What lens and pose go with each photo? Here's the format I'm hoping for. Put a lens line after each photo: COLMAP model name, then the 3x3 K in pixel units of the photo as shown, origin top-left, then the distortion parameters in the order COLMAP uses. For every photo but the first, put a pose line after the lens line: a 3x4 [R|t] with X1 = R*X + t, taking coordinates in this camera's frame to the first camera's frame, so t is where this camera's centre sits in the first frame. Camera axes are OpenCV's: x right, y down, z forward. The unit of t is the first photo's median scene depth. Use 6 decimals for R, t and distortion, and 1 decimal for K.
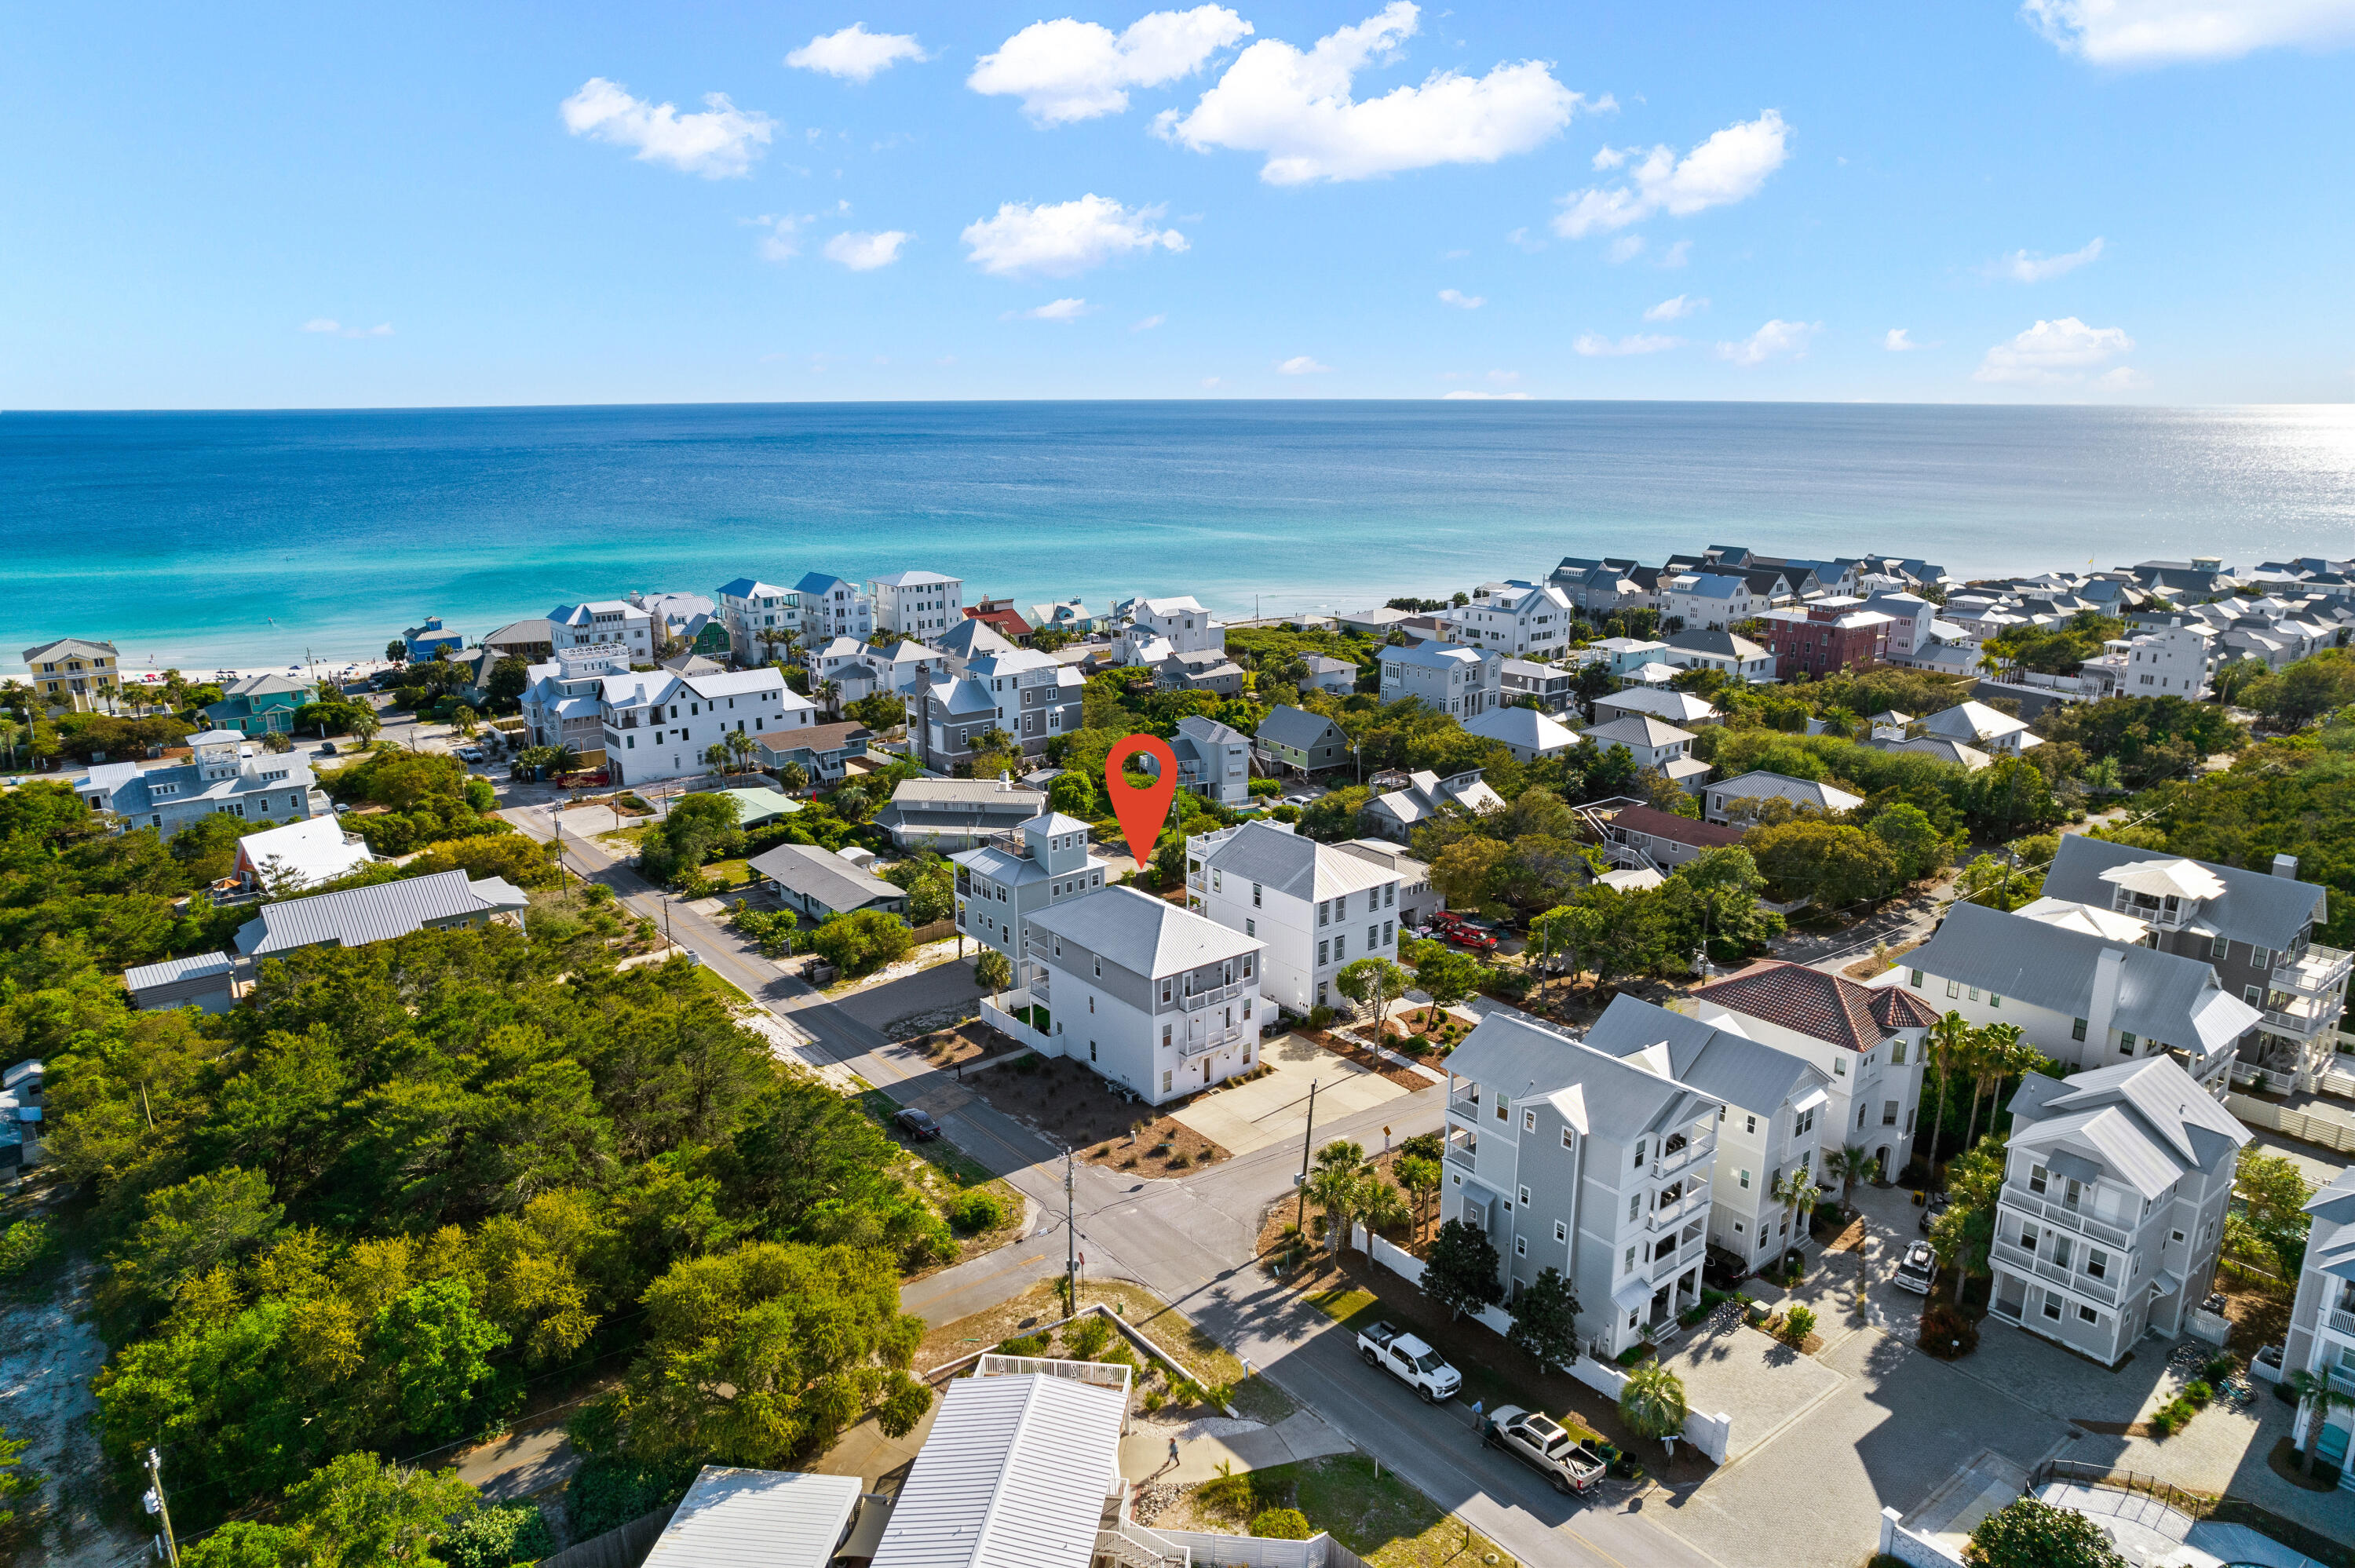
lens RADIAL K [[1609.3, 0, 1177.5], [0, 1609.3, 784.0], [0, 0, 1]] dist [-0.034474, 0.003596]
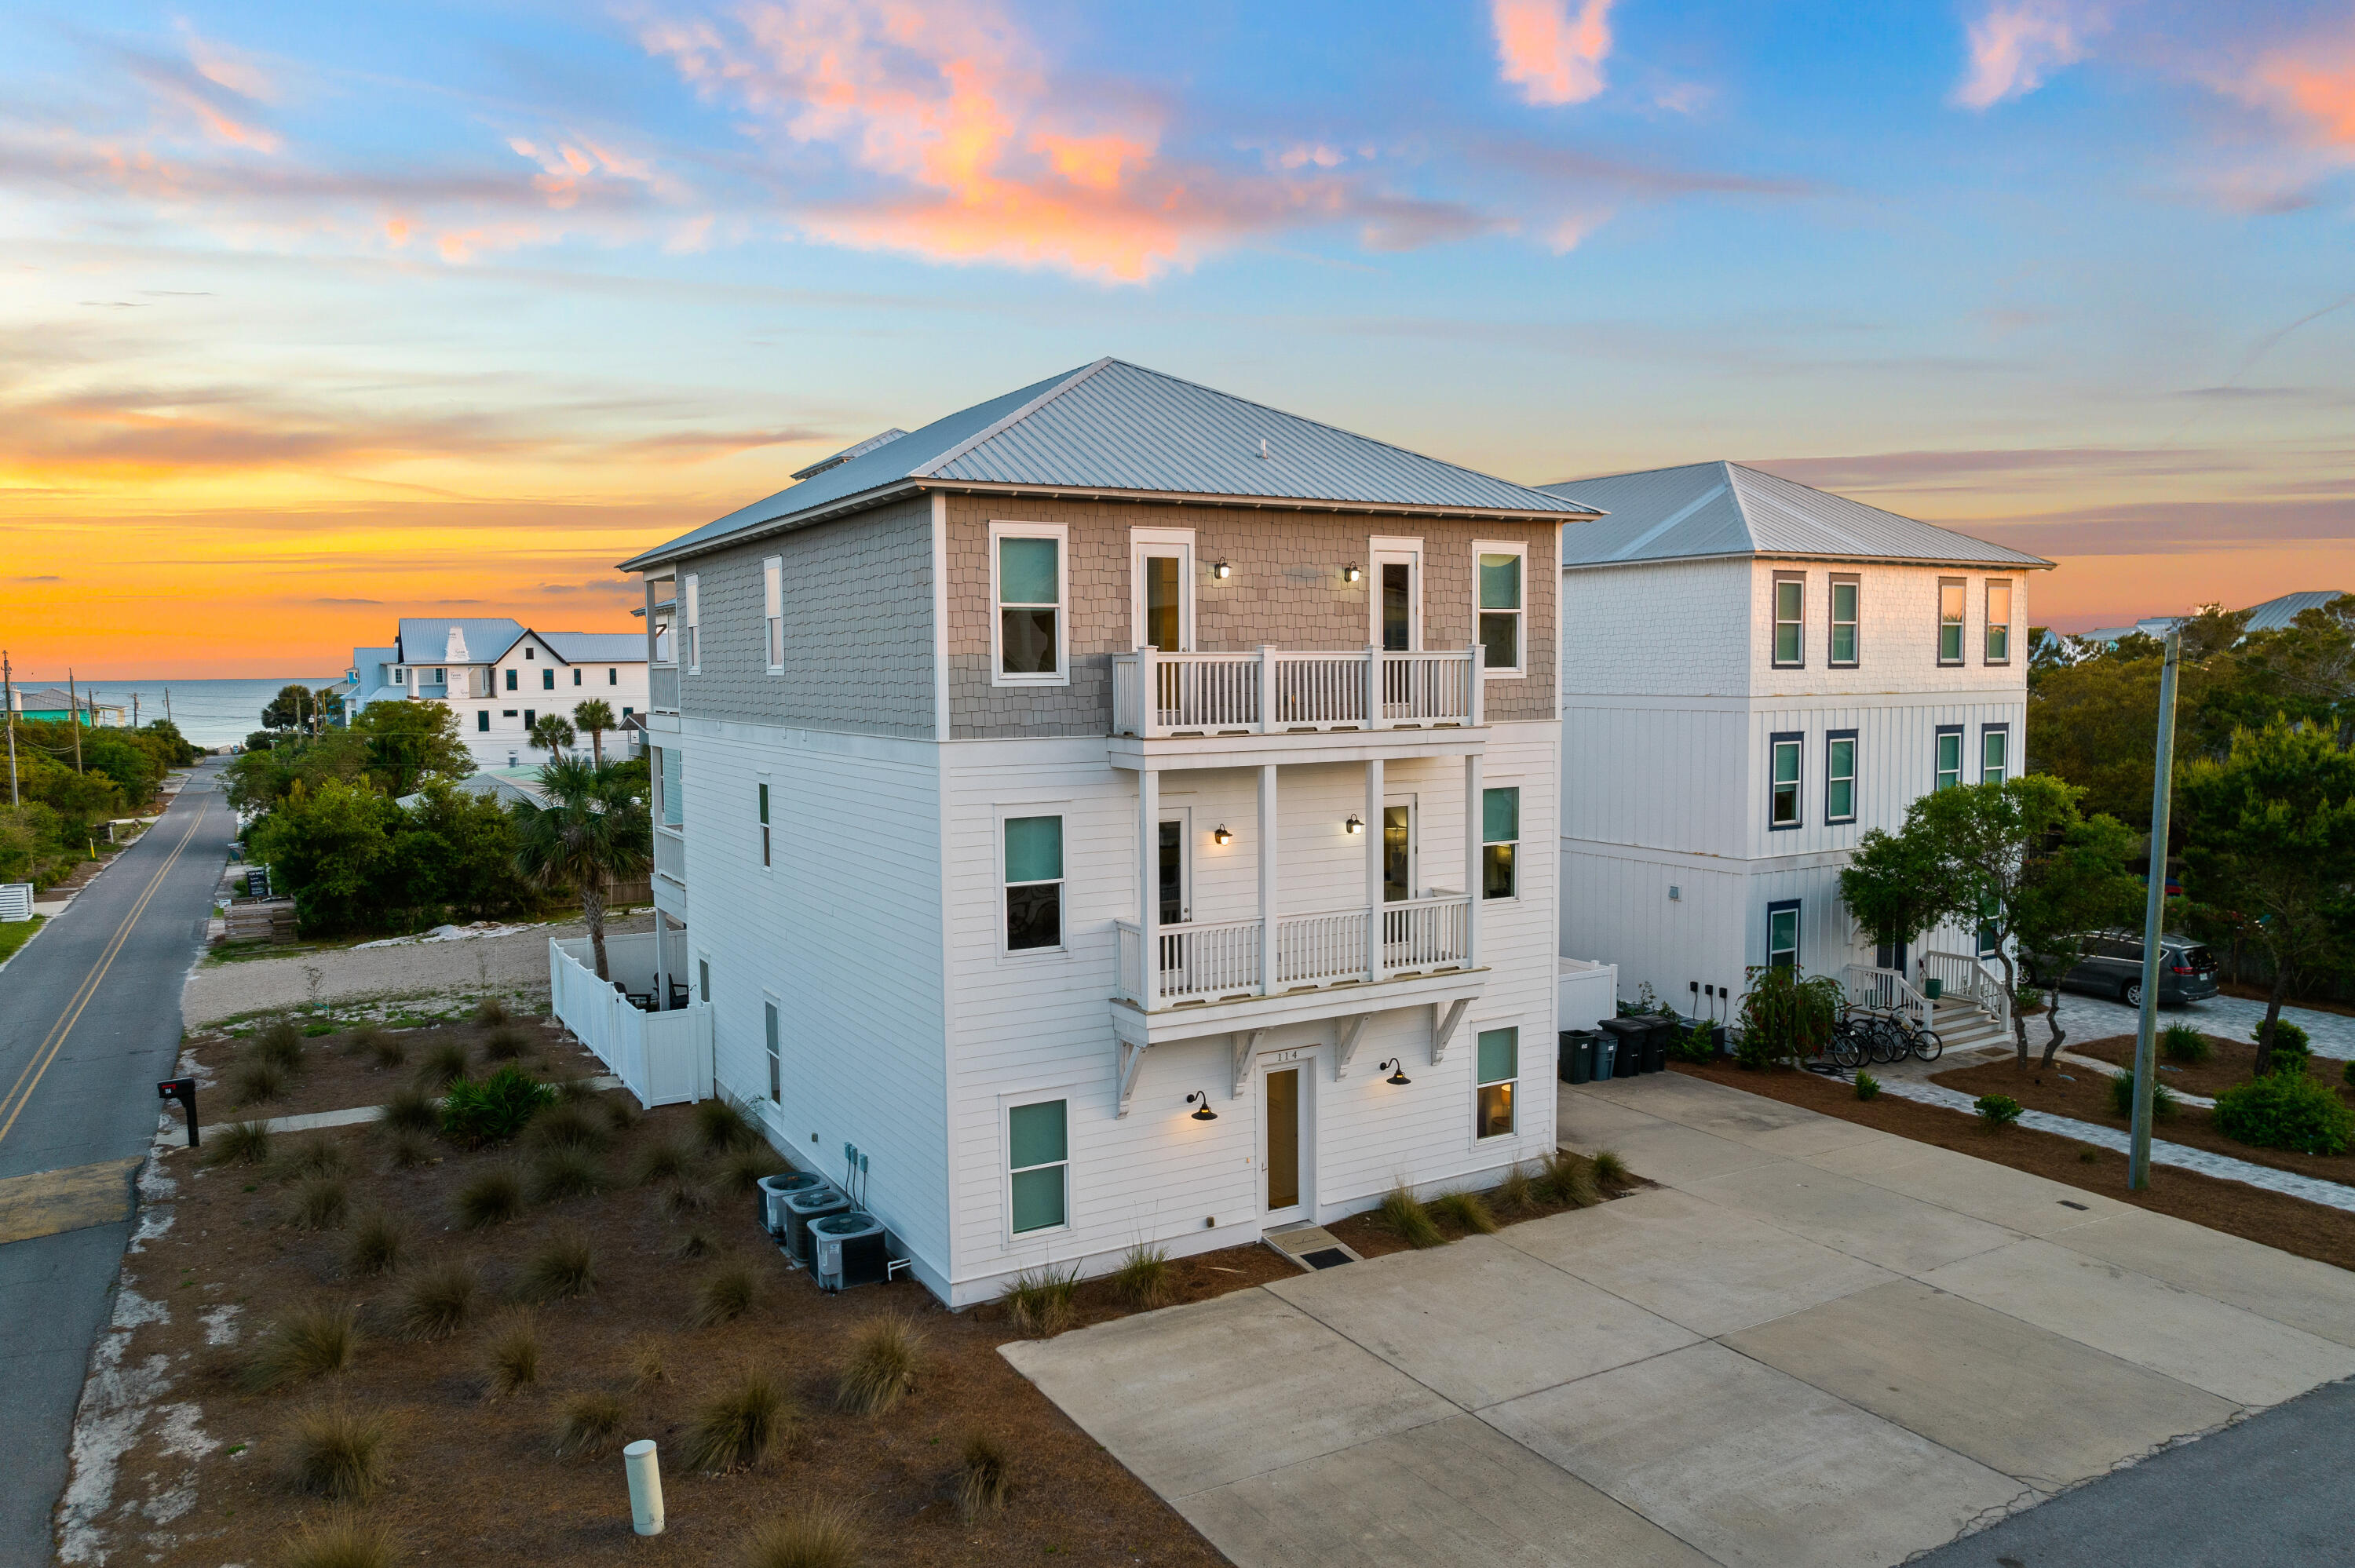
lens RADIAL K [[1609.3, 0, 1177.5], [0, 1609.3, 784.0], [0, 0, 1]] dist [-0.034474, 0.003596]
pose [[0.990456, 0.006299, -0.137685, 0.027834], [-0.032008, 0.982157, -0.185321, 0.152181], [0.134060, 0.187960, 0.972985, 0.711457]]
